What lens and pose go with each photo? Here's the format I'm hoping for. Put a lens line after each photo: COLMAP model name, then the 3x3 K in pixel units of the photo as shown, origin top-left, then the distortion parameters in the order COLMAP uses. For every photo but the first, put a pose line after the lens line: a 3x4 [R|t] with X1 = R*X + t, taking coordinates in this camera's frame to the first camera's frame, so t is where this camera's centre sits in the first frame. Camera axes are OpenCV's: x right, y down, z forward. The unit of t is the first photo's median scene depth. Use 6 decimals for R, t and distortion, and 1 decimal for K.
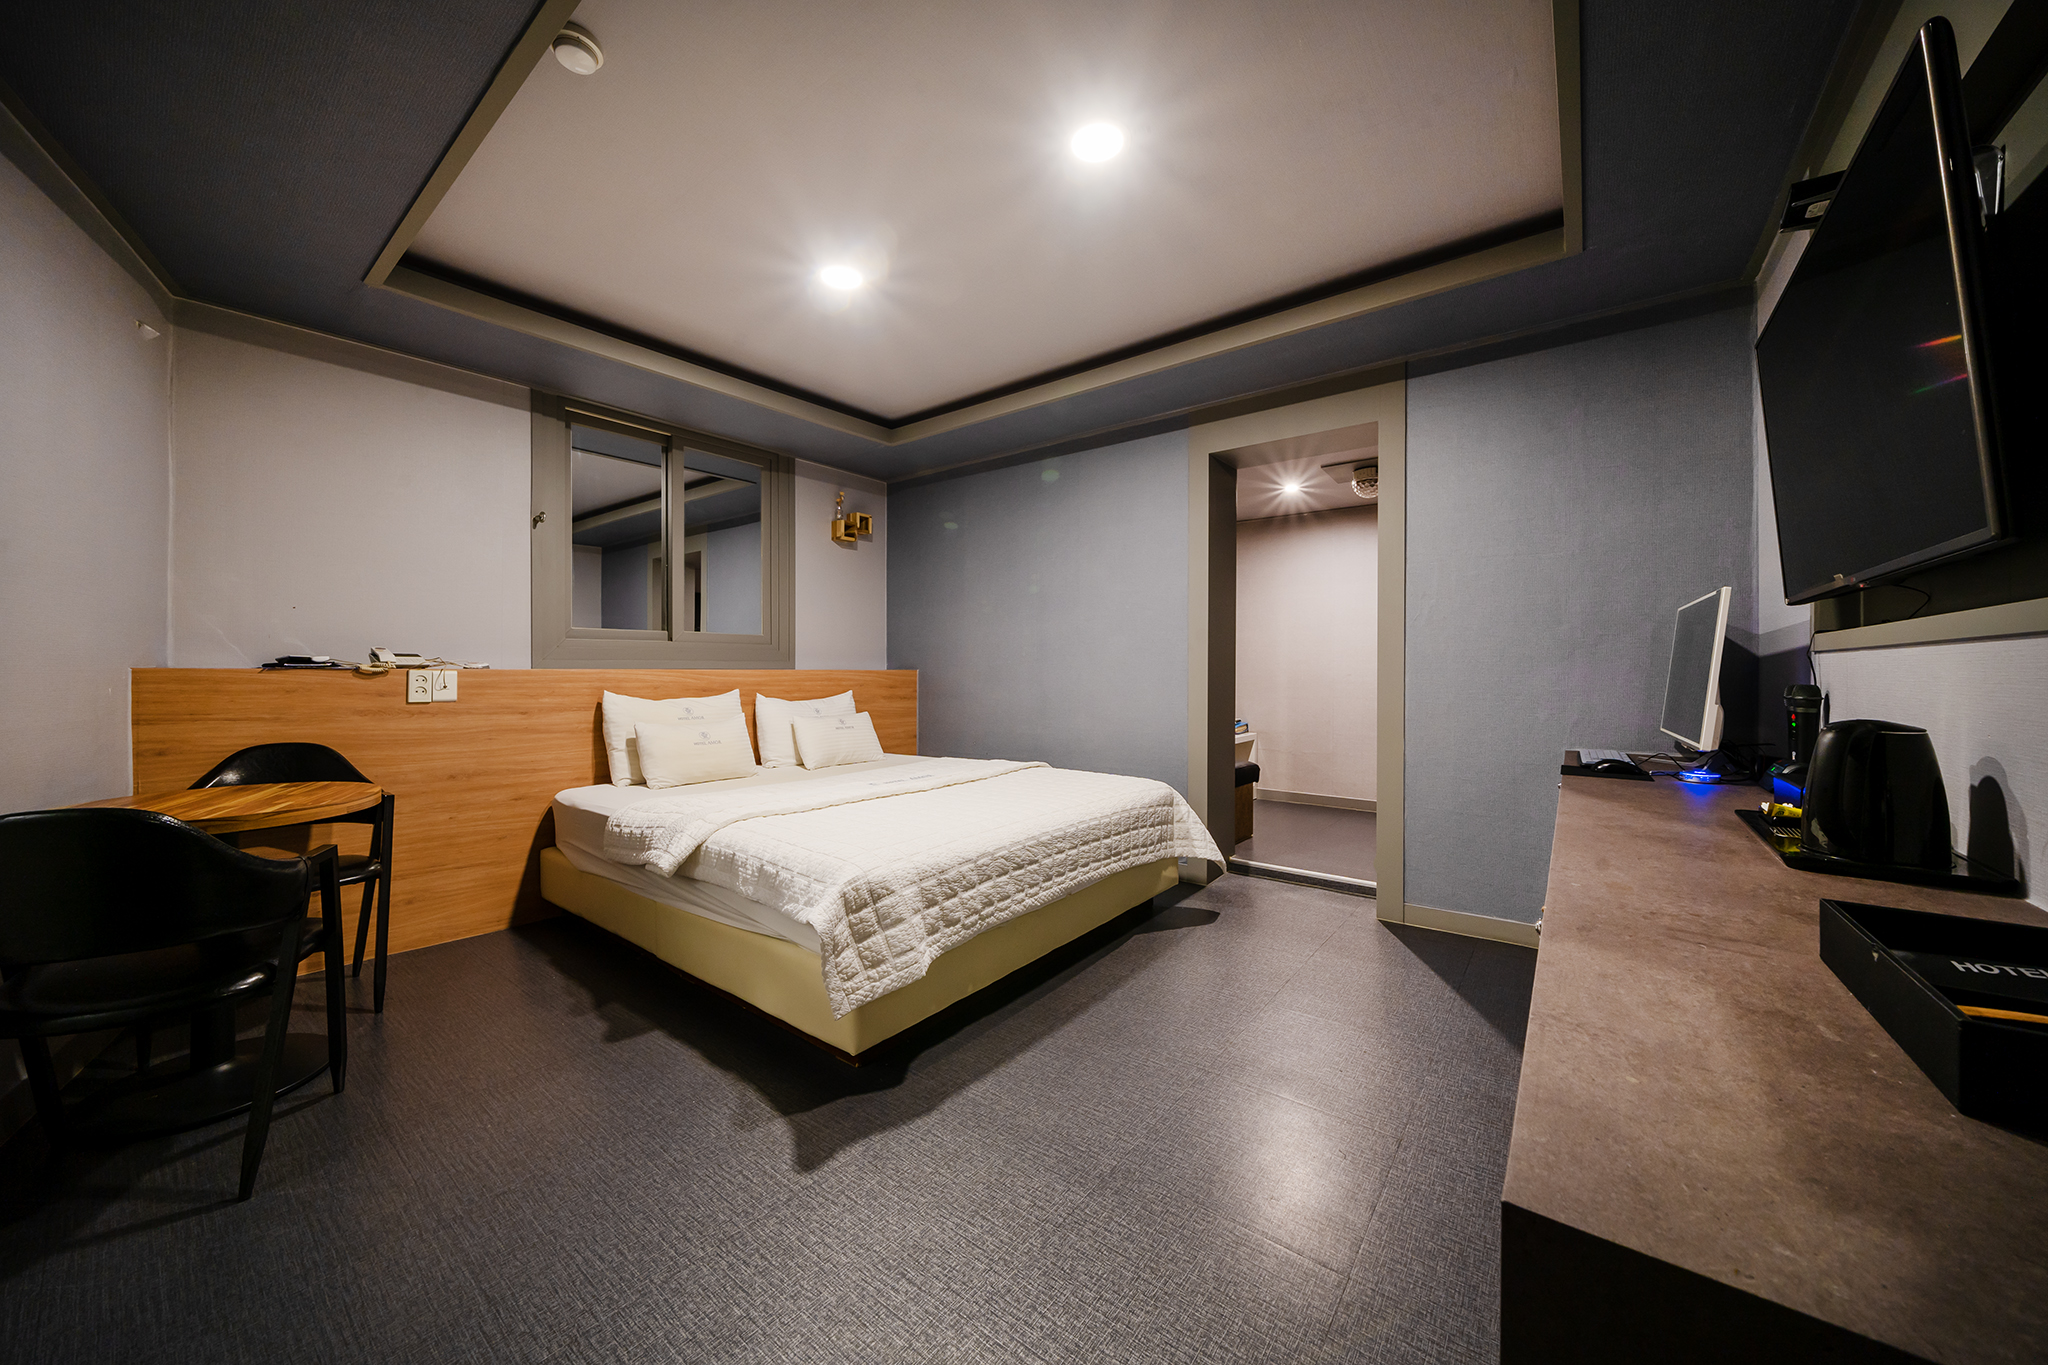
lens RADIAL K [[711.4, 0, 1024.0], [0, 711.4, 682.5], [0, 0, 1]] dist [-0.002030, -0.000262]
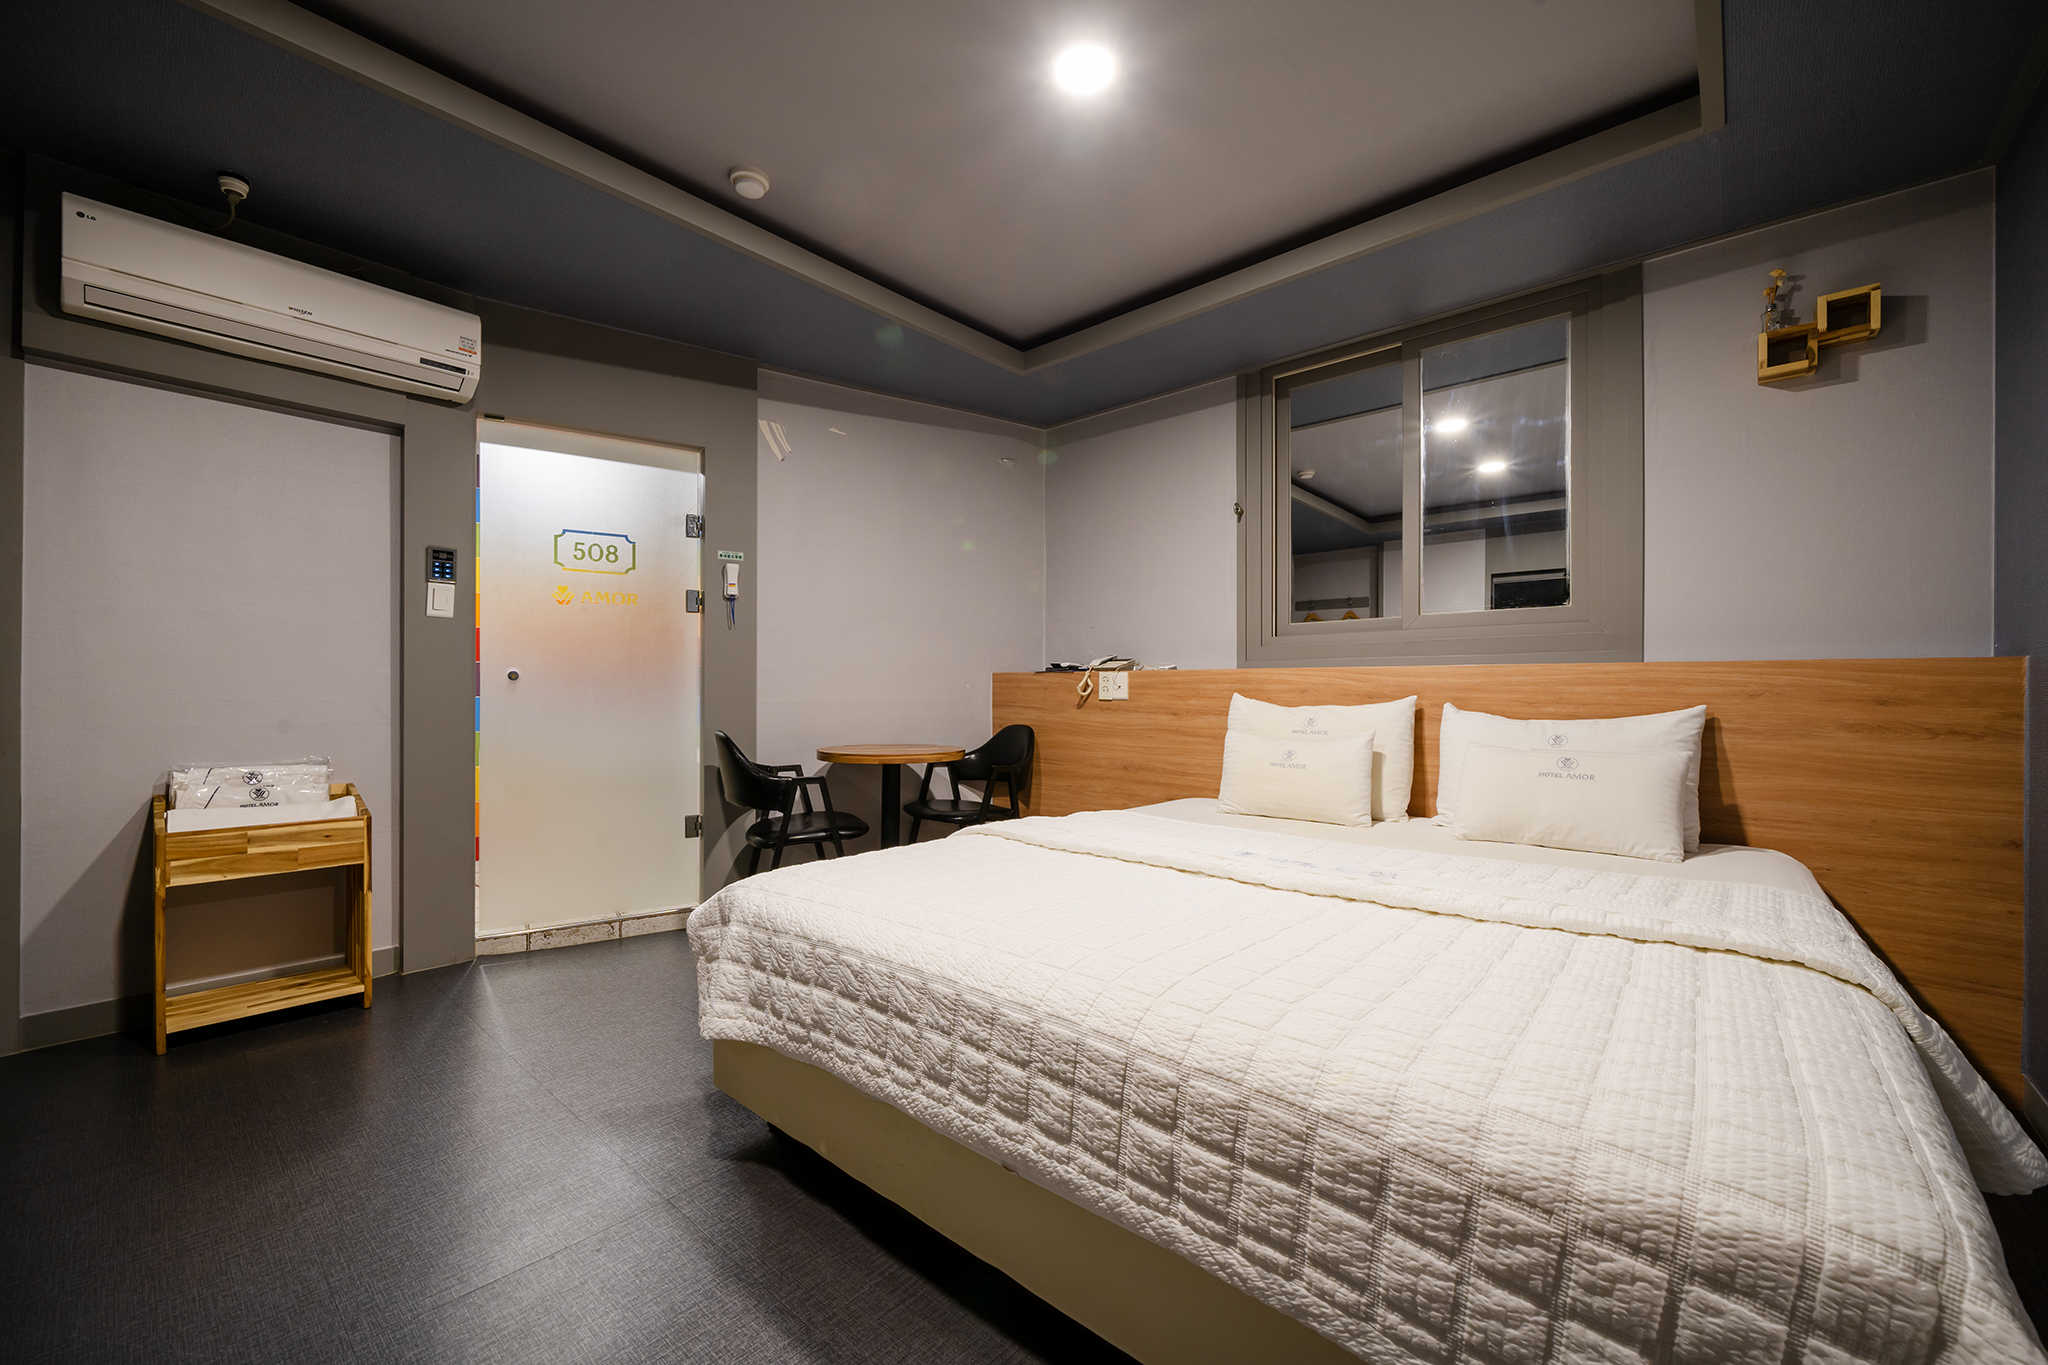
lens RADIAL K [[812.0, 0, 1024.9], [0, 812.0, 694.7], [0, 0, 1]] dist [-0.000192, -0.000075]
pose [[-0.059493, 0.001086, -0.998228, 0.511116], [-0.021129, 0.999774, 0.002347, 0.020204], [0.998005, 0.021231, -0.059457, 0.986560]]
